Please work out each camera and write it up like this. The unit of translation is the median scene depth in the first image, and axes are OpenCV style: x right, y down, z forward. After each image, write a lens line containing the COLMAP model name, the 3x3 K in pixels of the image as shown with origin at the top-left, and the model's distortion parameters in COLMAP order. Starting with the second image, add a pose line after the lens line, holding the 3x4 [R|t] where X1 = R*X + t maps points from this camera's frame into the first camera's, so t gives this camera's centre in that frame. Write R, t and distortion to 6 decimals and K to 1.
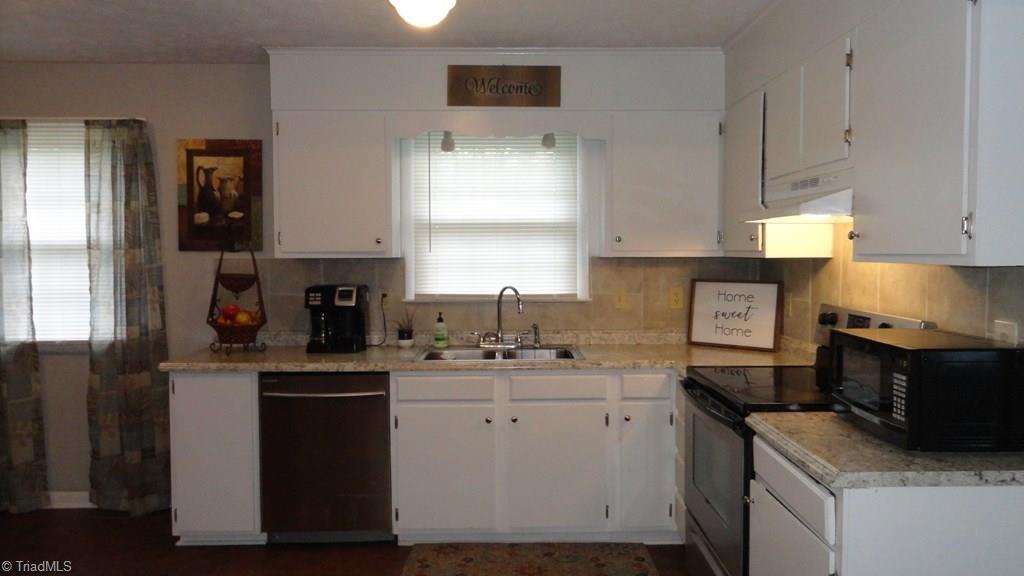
lens RADIAL K [[706.4, 0, 514.7], [0, 706.4, 284.9], [0, 0, 1]] dist [0.002799, 0.008988]
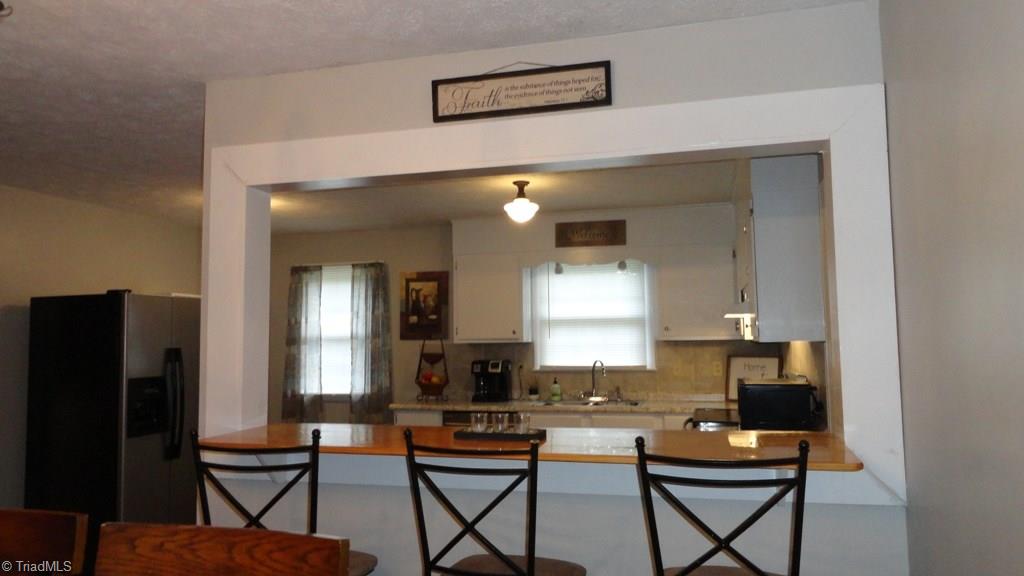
lens RADIAL K [[706.4, 0, 514.7], [0, 706.4, 284.9], [0, 0, 1]] dist [0.002799, 0.008988]
pose [[0.962515, -0.032217, -0.269307, 0.232226], [-0.000747, 0.992602, -0.121412, 0.025561], [0.271227, 0.117062, 0.955370, -0.522638]]
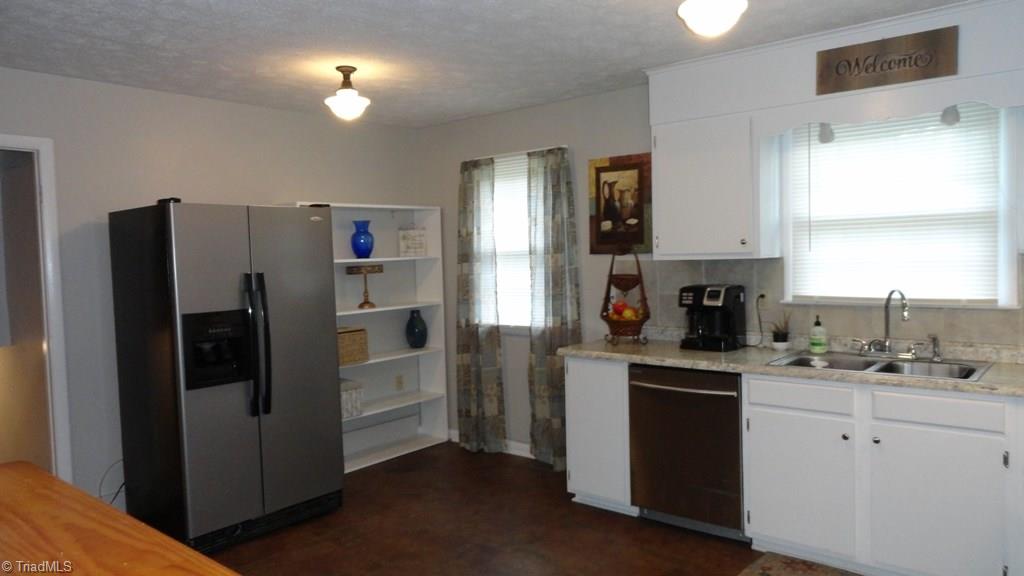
lens RADIAL K [[706.4, 0, 514.7], [0, 706.4, 284.9], [0, 0, 1]] dist [0.002799, 0.008988]
pose [[0.755860, 0.012268, -0.654618, 0.205801], [-0.004507, 0.999898, 0.013535, -0.012890], [0.654717, -0.007280, 0.755839, 0.027453]]
